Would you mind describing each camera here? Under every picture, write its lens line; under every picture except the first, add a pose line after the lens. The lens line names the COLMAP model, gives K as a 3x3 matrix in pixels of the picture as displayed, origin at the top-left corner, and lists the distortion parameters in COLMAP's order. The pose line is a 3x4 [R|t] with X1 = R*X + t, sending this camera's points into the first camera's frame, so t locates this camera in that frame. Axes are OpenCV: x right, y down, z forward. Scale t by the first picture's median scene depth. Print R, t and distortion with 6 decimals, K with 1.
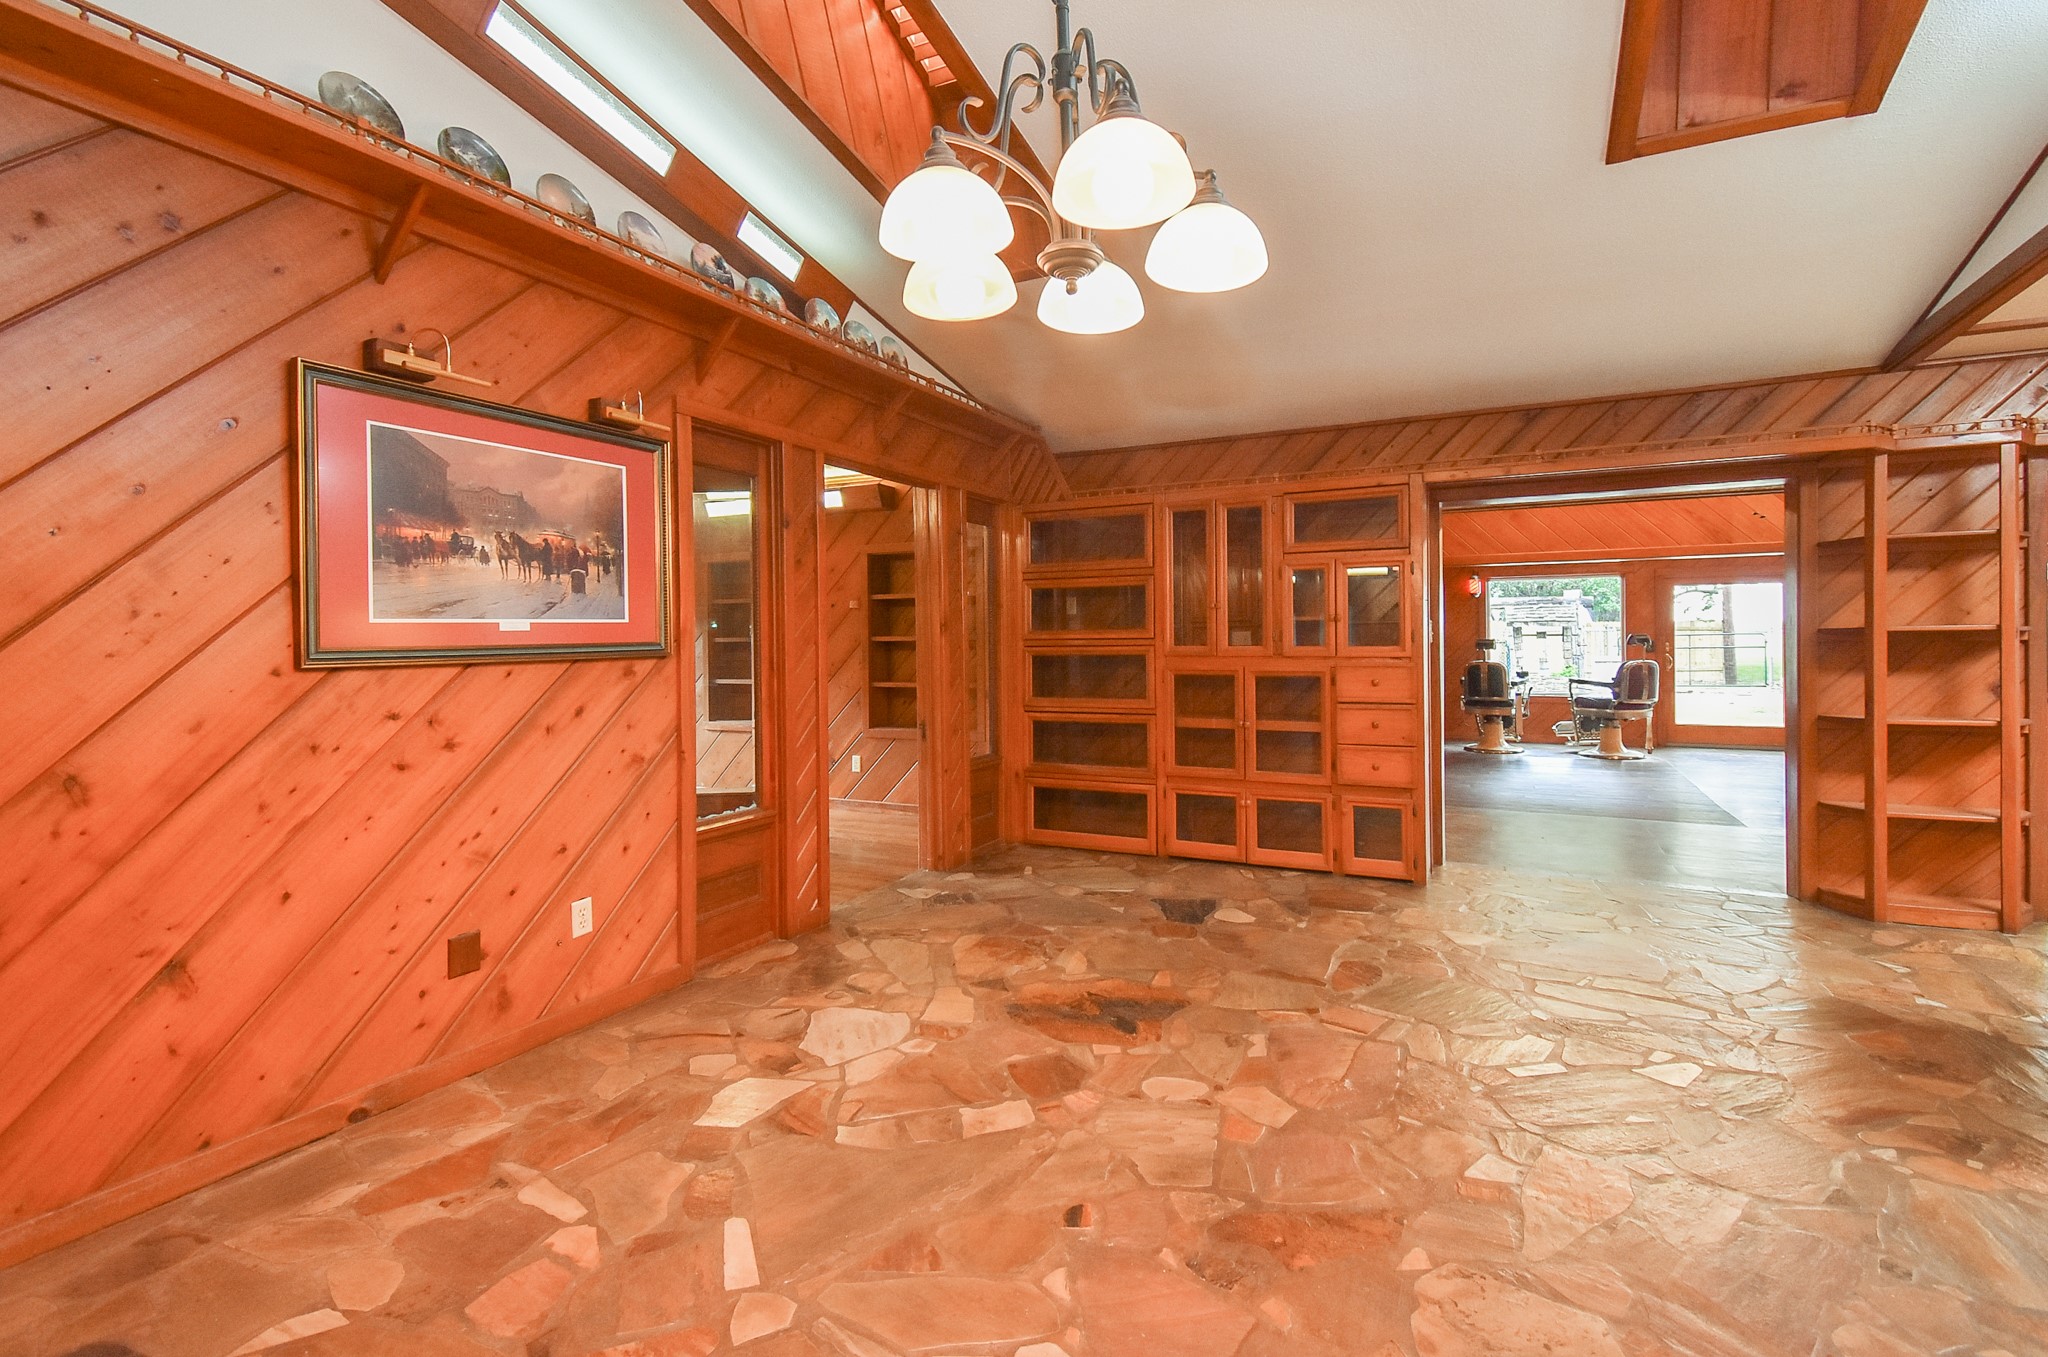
lens RADIAL K [[900.9, 0, 1052.6], [0, 900.9, 653.0], [0, 0, 1]] dist [0.013933, -0.000358]
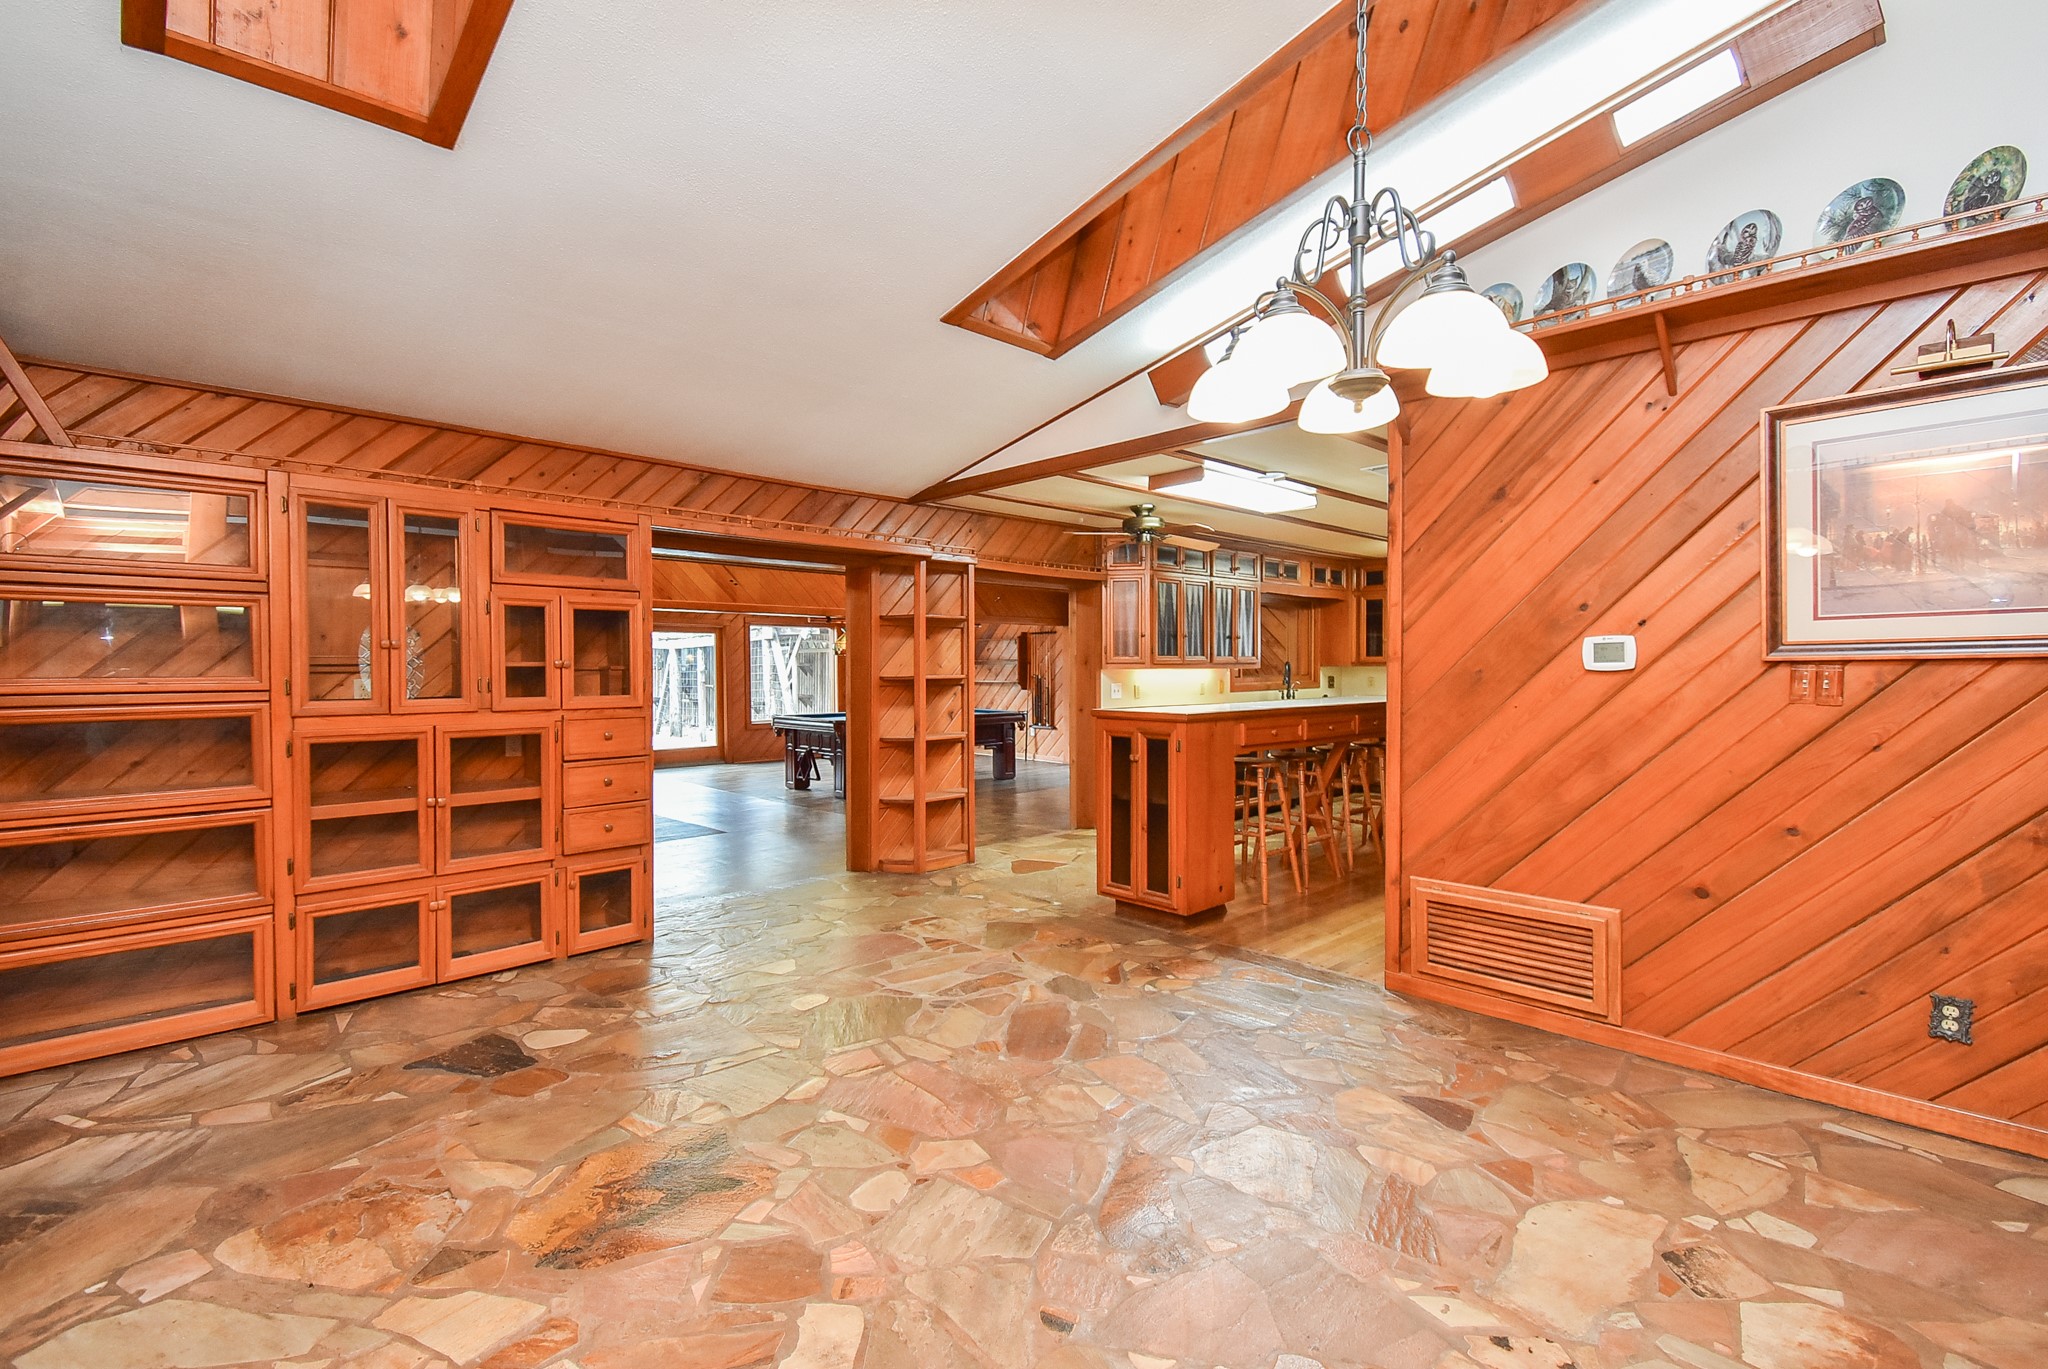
lens RADIAL K [[904.4, 0, 1010.2], [0, 904.4, 681.5], [0, 0, 1]] dist [0.053209, -0.028697]
pose [[0.360605, -0.009255, 0.932673, -0.411685], [0.014544, 0.999885, 0.004299, -0.022853], [-0.932605, 0.012014, 0.360698, 0.323222]]
